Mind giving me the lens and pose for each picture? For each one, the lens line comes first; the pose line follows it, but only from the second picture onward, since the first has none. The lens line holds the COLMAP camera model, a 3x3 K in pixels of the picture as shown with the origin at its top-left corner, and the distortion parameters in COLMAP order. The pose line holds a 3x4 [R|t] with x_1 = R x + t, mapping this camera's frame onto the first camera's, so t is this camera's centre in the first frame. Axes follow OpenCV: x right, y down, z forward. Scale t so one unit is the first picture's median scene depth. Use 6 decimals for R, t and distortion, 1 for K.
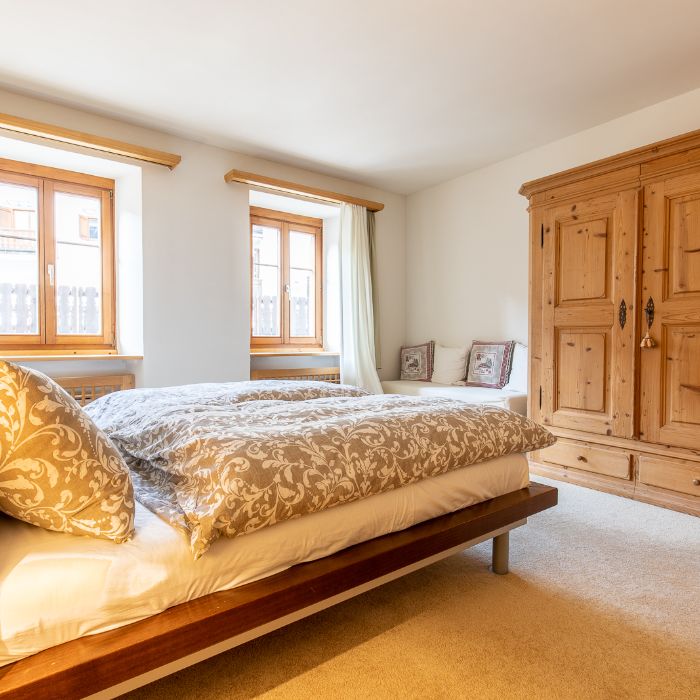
lens RADIAL K [[461.9, 0, 350.0], [0, 461.9, 350.0], [0, 0, 1]] dist [0.006587, 0.000744]
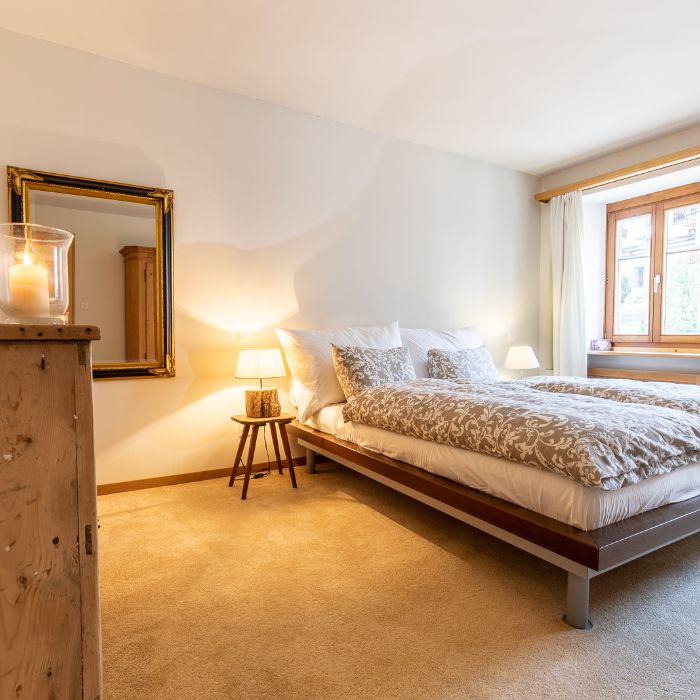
lens RADIAL K [[461.9, 0, 350.0], [0, 461.9, 350.0], [0, 0, 1]] dist [0.006587, 0.000744]
pose [[-0.098188, 0.027647, -0.994784, 0.925727], [-0.026922, 0.999174, 0.030426, -0.013345], [0.994804, 0.029769, -0.097362, 0.530890]]
